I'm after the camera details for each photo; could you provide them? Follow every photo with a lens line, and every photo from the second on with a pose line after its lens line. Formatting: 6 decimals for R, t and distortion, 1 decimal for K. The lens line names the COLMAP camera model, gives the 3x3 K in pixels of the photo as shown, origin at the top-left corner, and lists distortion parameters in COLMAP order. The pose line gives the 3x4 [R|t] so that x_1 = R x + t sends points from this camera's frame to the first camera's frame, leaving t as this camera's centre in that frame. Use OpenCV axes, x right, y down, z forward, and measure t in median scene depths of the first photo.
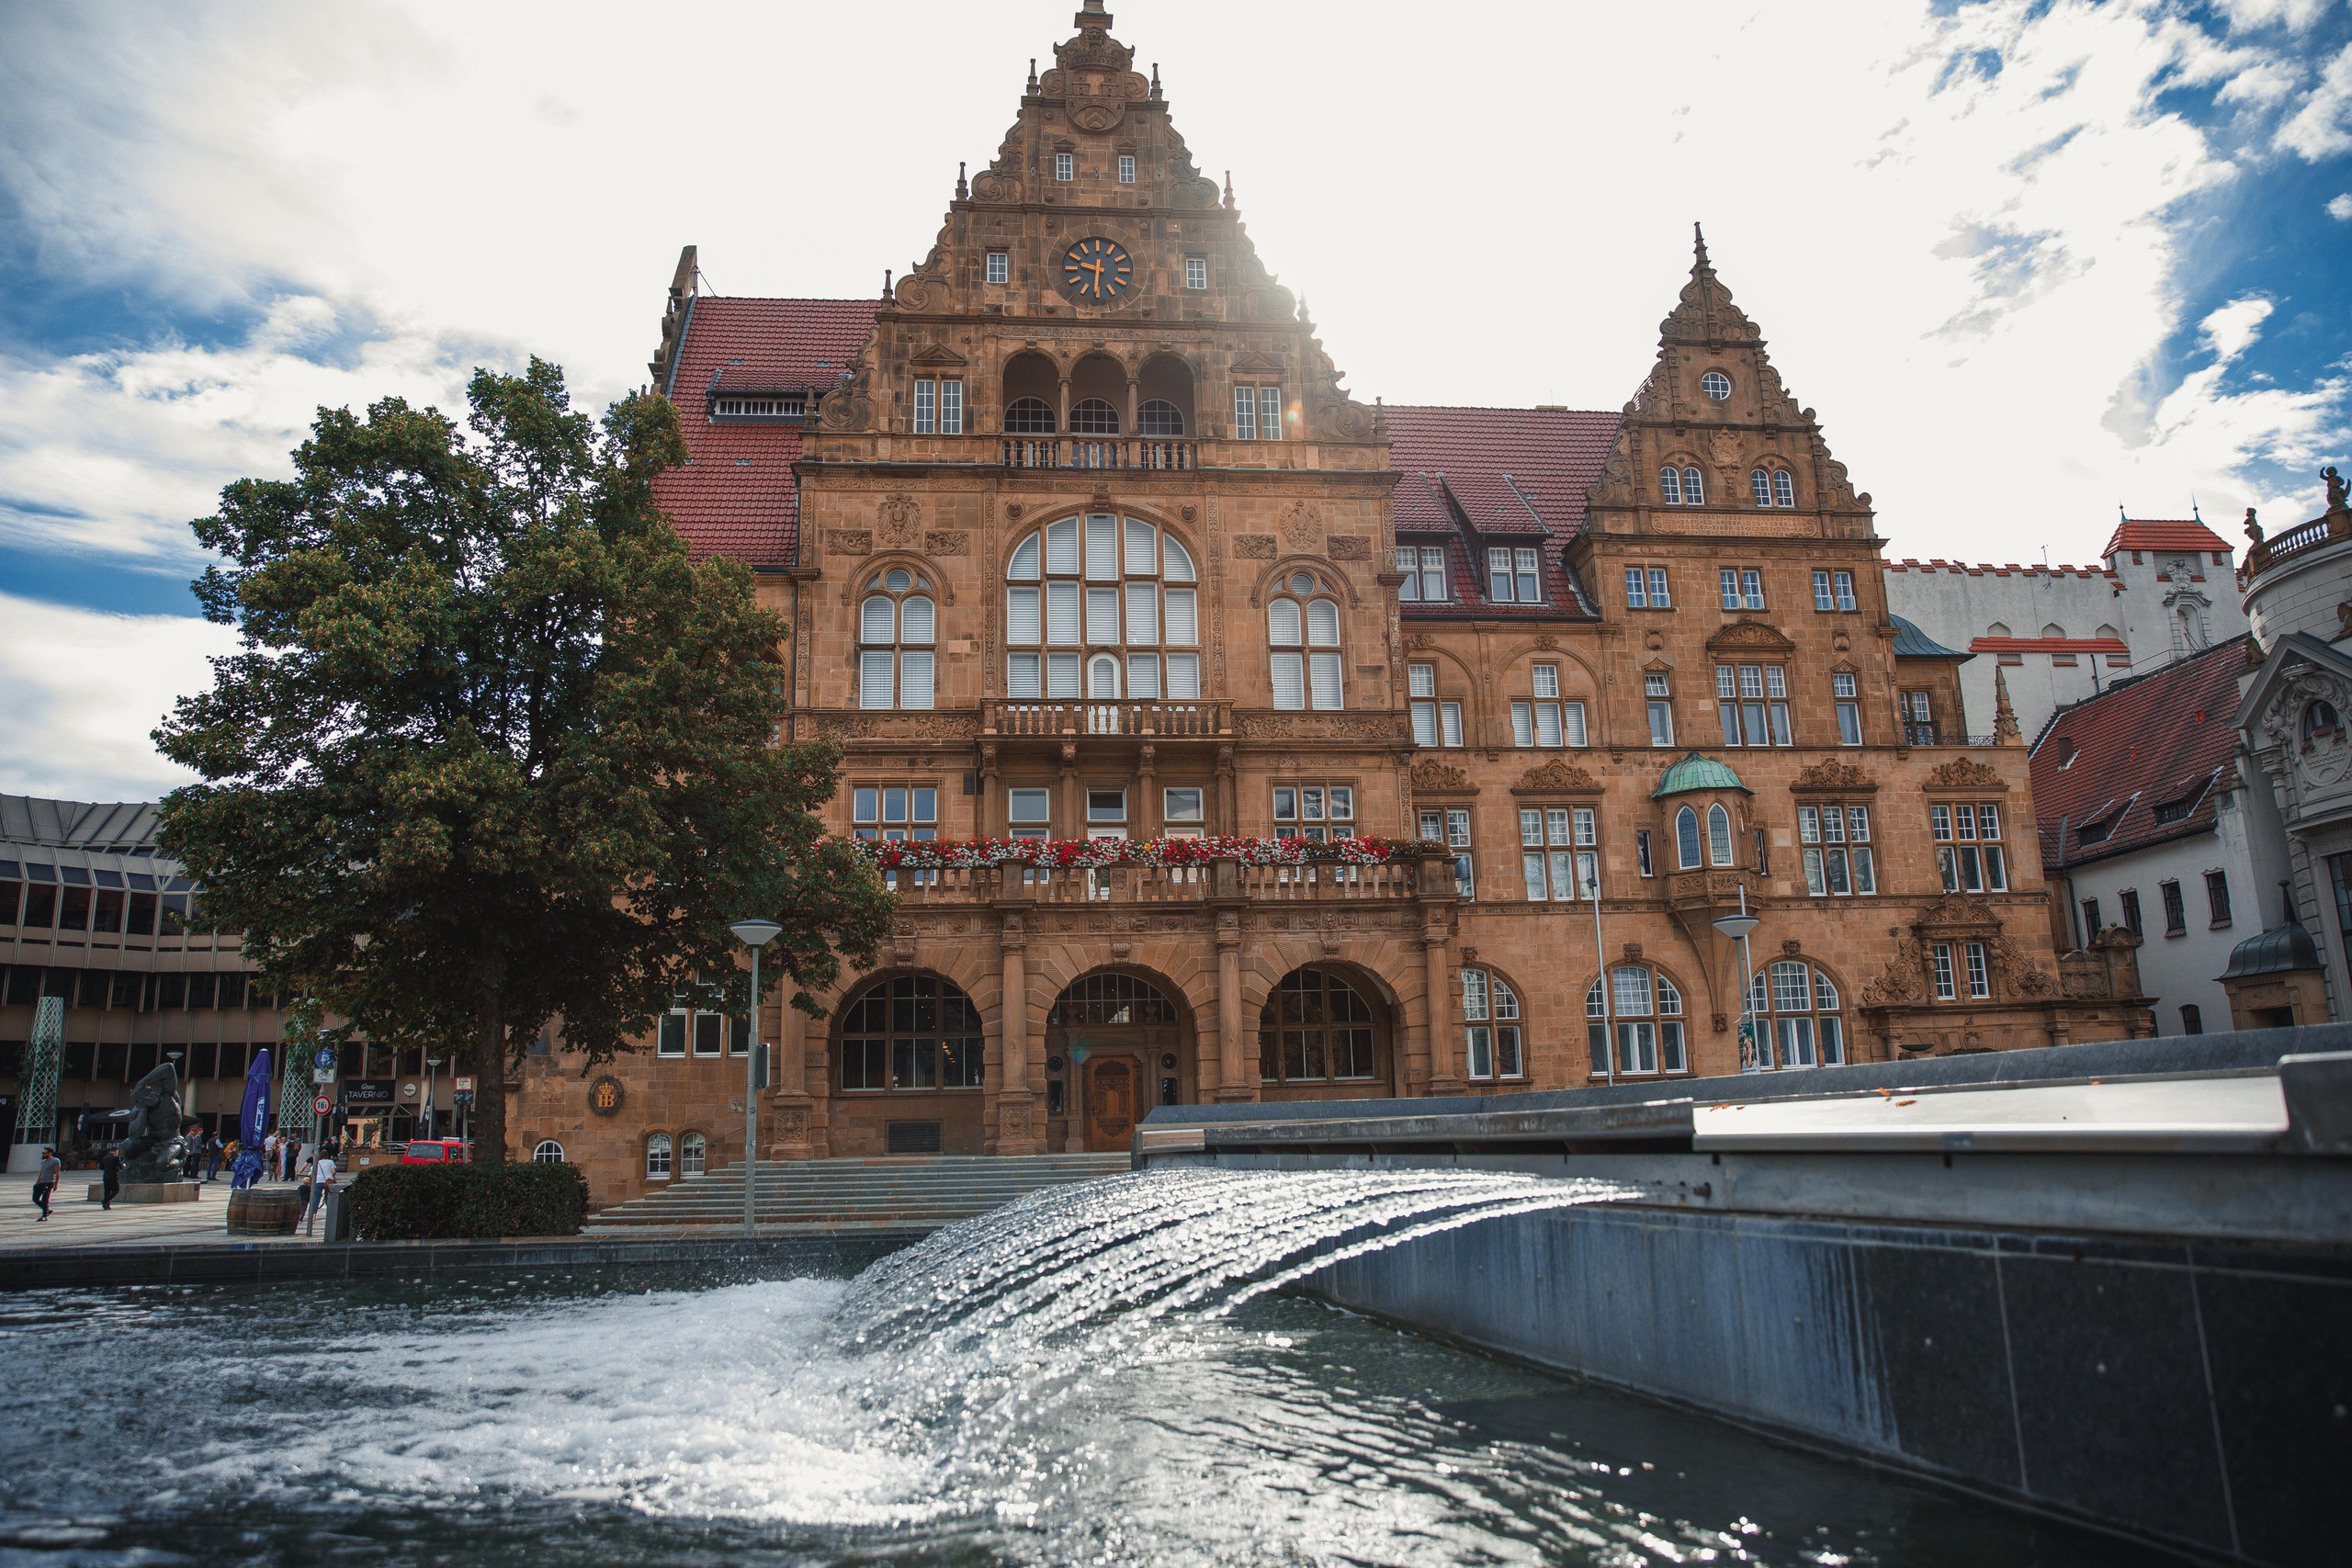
lens RADIAL K [[1599.4, 0, 1192.3], [0, 1599.4, 794.4], [0, 0, 1]] dist [-0.097162, 0.063643]
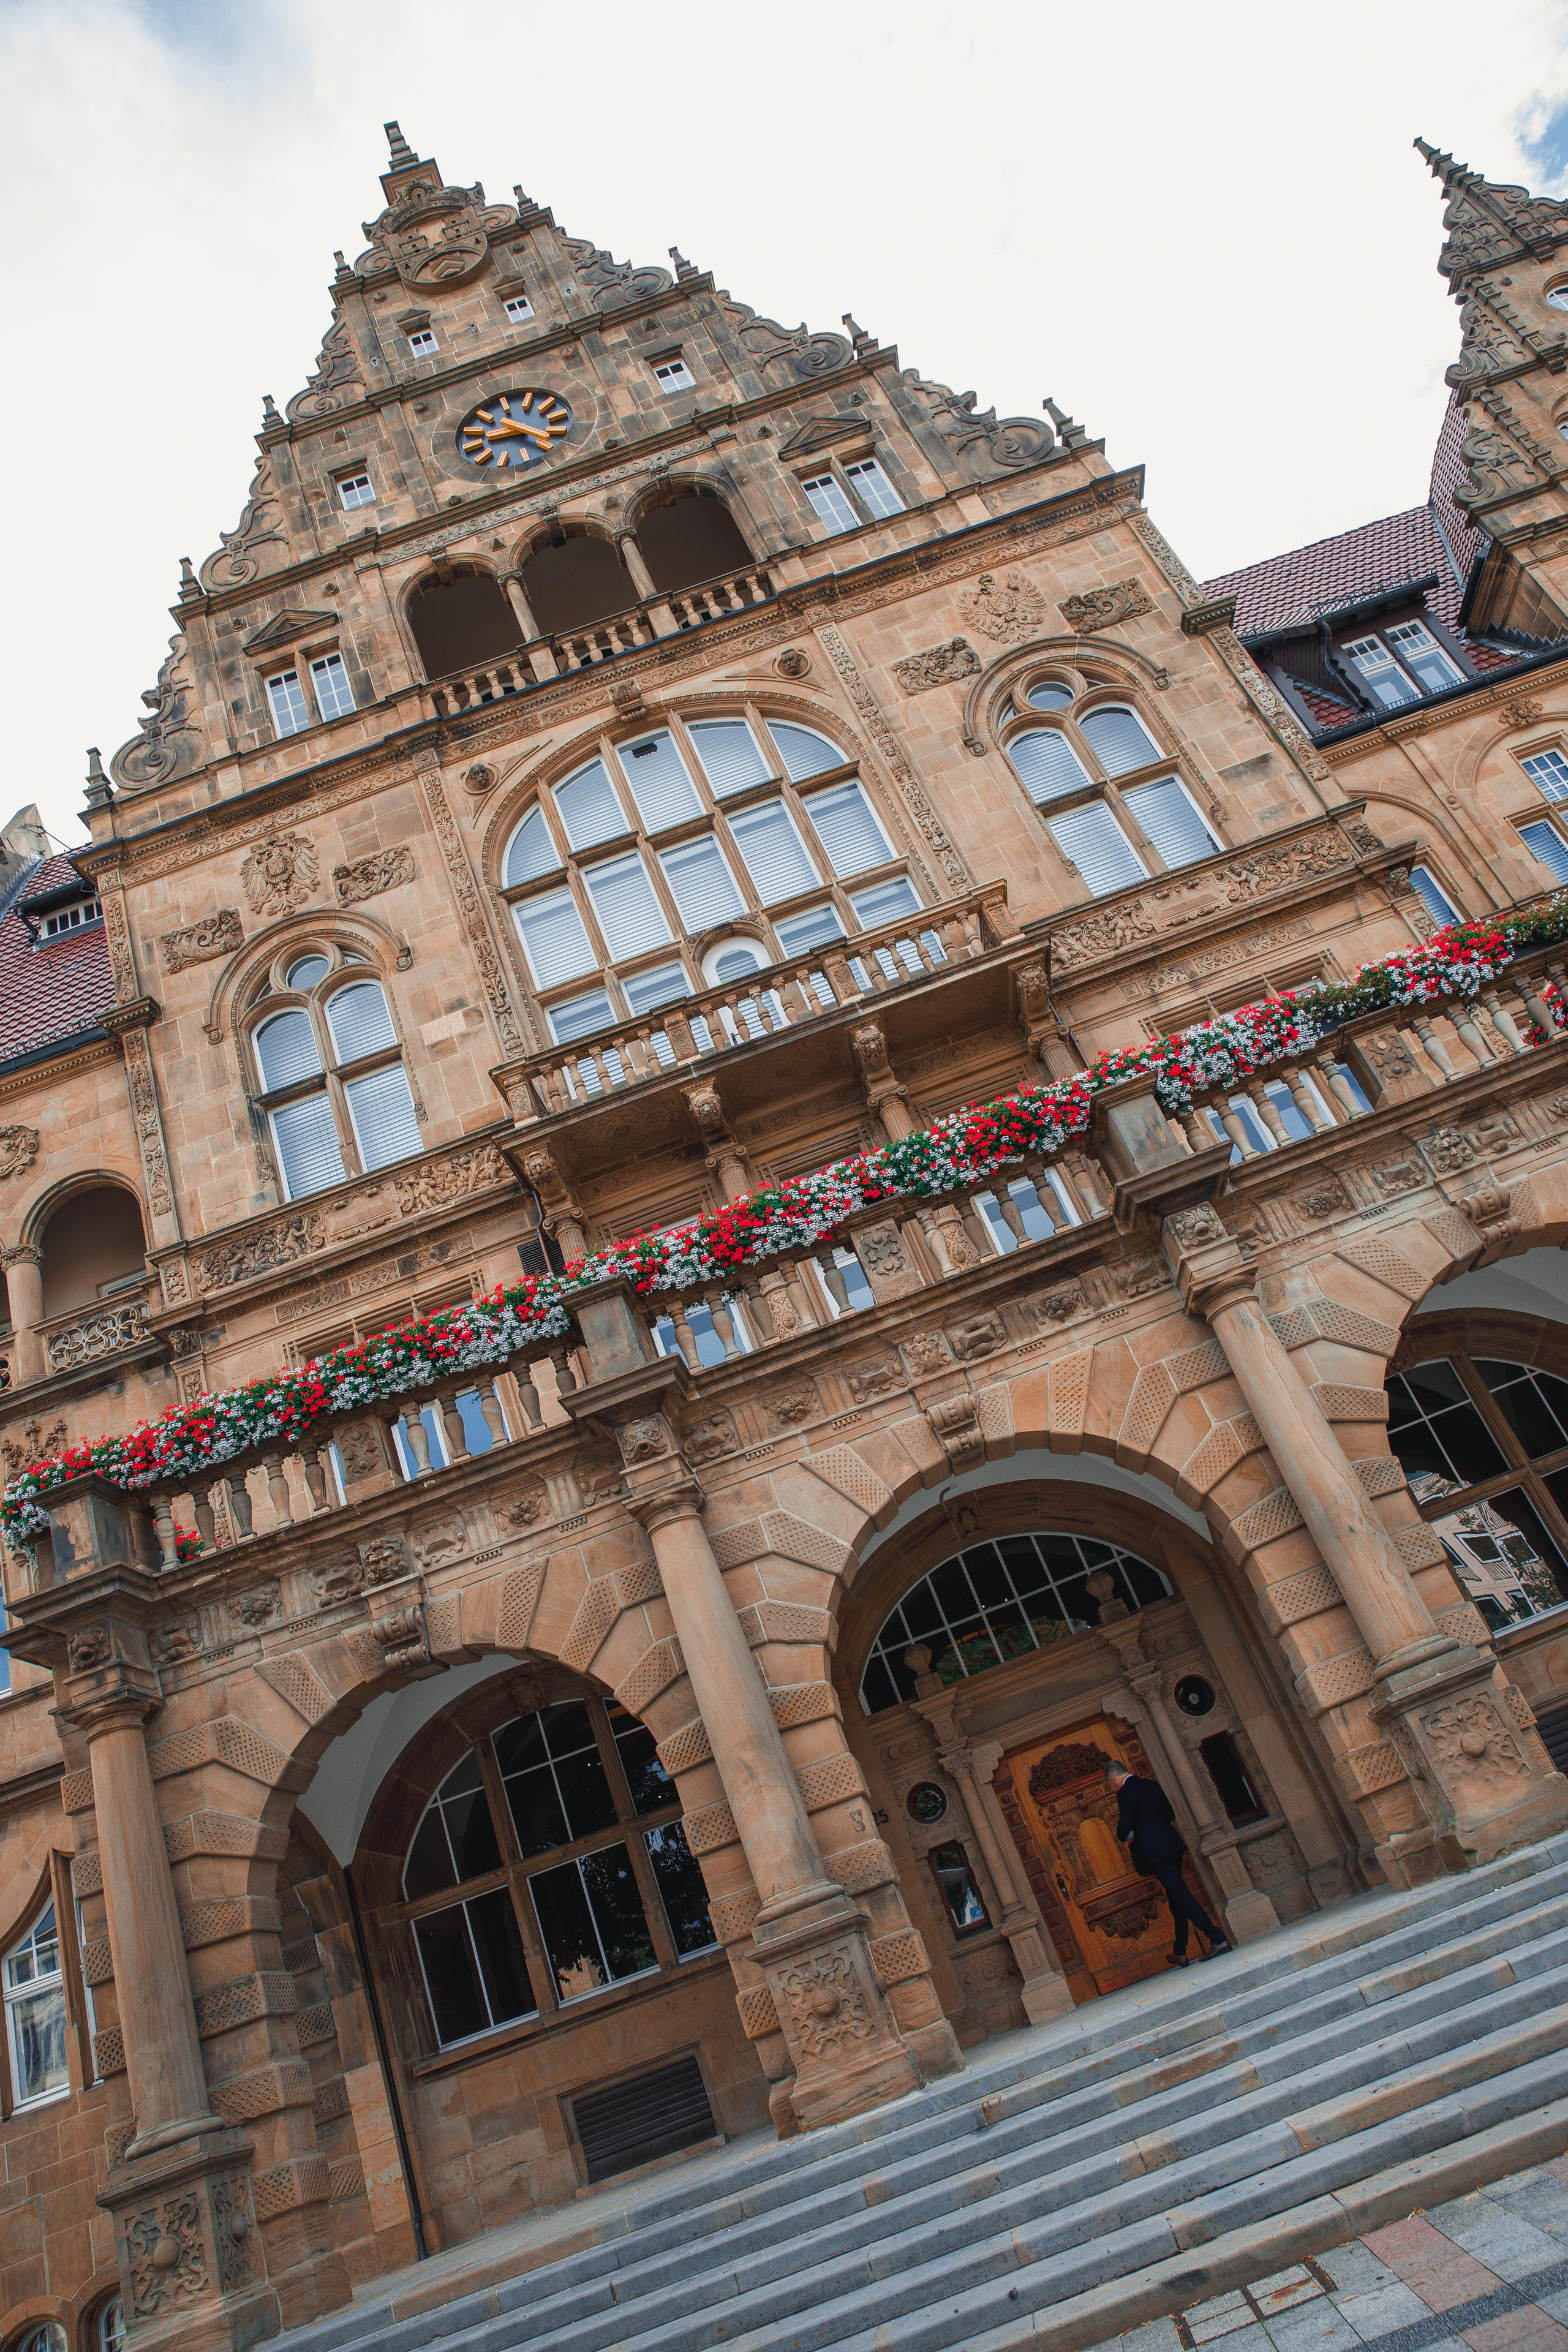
lens RADIAL K [[1599.5, 0, 800.5], [0, 1599.5, 1175.5], [0, 0, 1]] dist [-0.097162, 0.063643]
pose [[0.920491, -0.382787, -0.078553, -0.023315], [0.347607, 0.893948, -0.282889, 0.119744], [0.178509, 0.233091, 0.955930, 0.544082]]
